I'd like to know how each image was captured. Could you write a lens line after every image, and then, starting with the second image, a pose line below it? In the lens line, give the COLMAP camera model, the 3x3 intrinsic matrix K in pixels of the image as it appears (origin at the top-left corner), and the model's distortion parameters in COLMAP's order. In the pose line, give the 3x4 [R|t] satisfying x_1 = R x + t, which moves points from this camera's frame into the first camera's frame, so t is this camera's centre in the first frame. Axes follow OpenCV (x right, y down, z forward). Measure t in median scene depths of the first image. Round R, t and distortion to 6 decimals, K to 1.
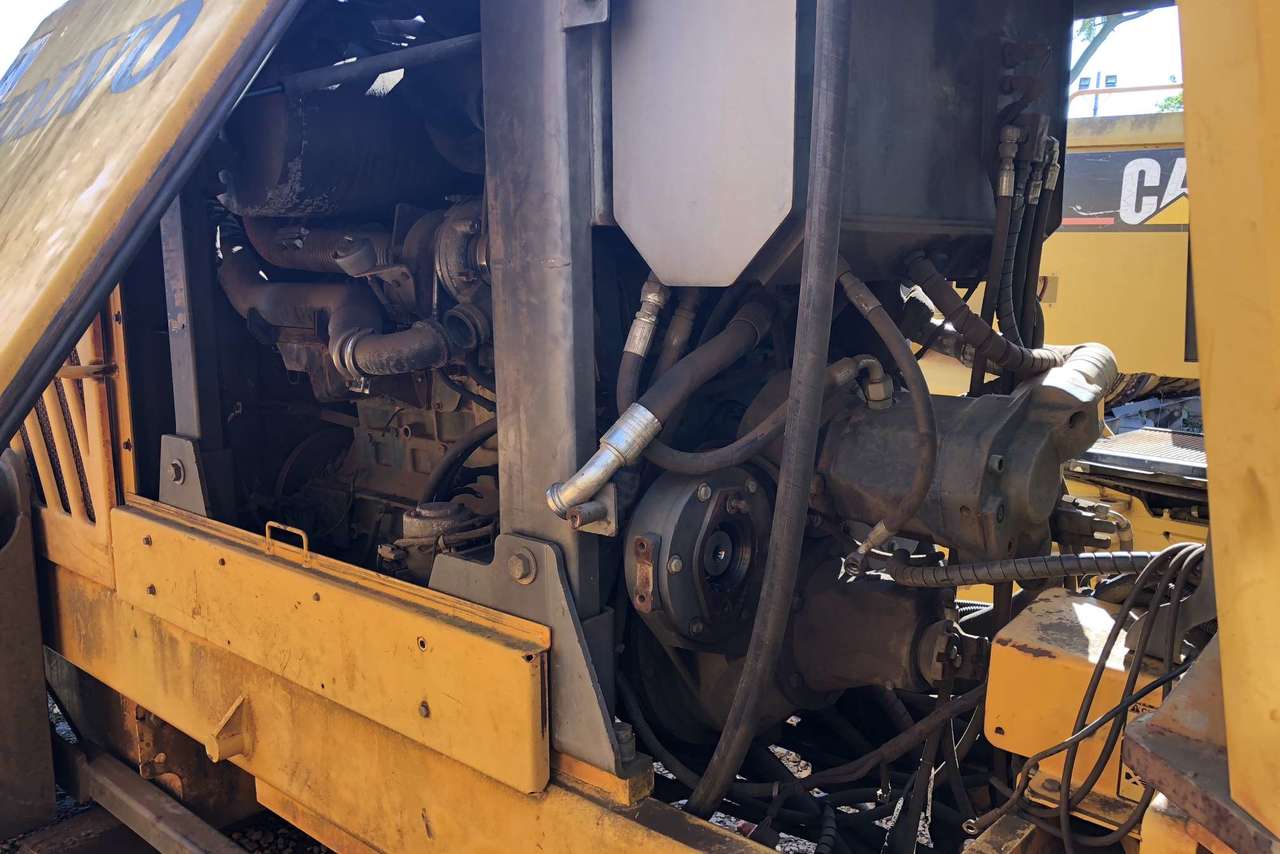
lens RADIAL K [[1049.3, 0, 640.0], [0, 1049.3, 427.0], [0, 0, 1]] dist [0.026842, 0.000769]
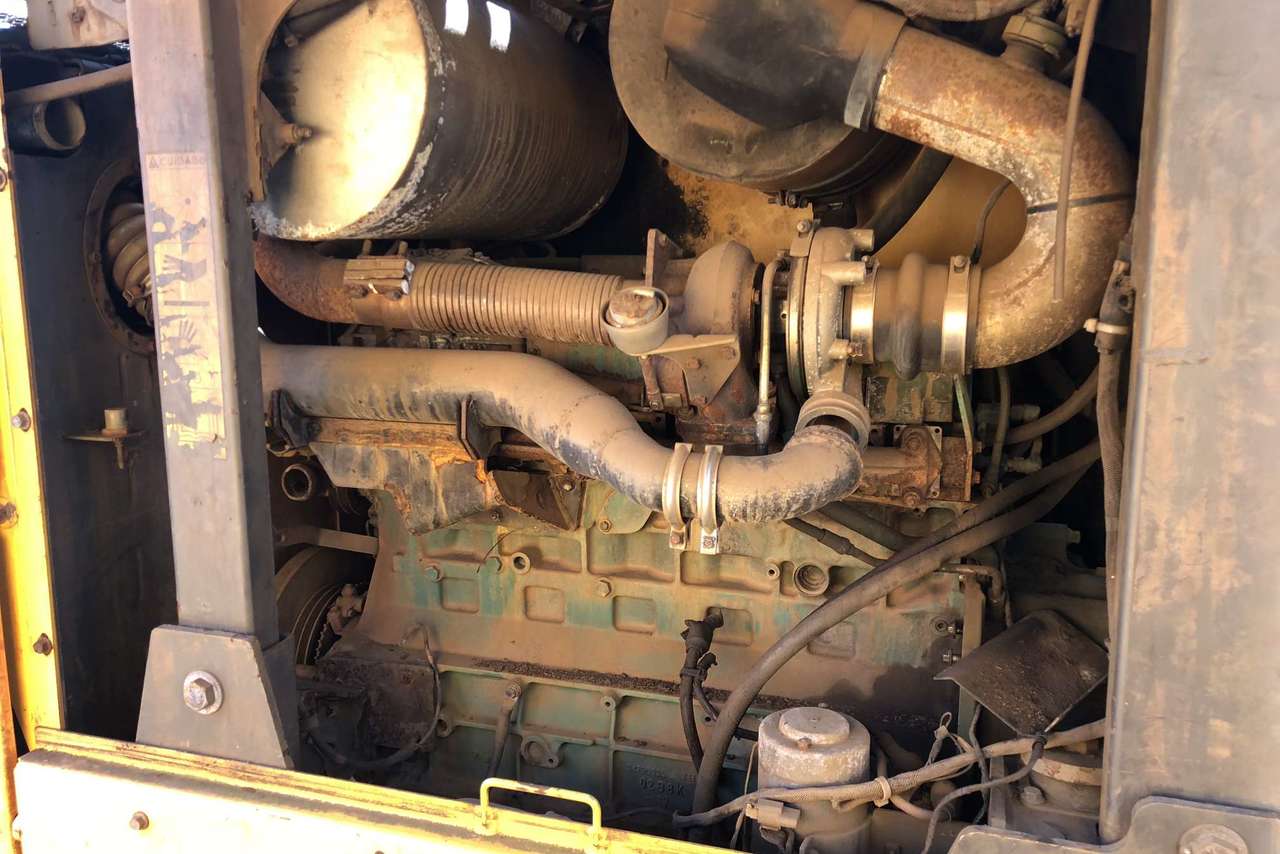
lens RADIAL K [[1049.3, 0, 640.0], [0, 1049.3, 427.0], [0, 0, 1]] dist [0.026842, 0.000769]
pose [[0.918083, -0.064850, 0.391046, -0.440825], [0.059021, 0.997894, 0.026922, -0.102341], [-0.391968, -0.001636, 0.919977, 0.393021]]
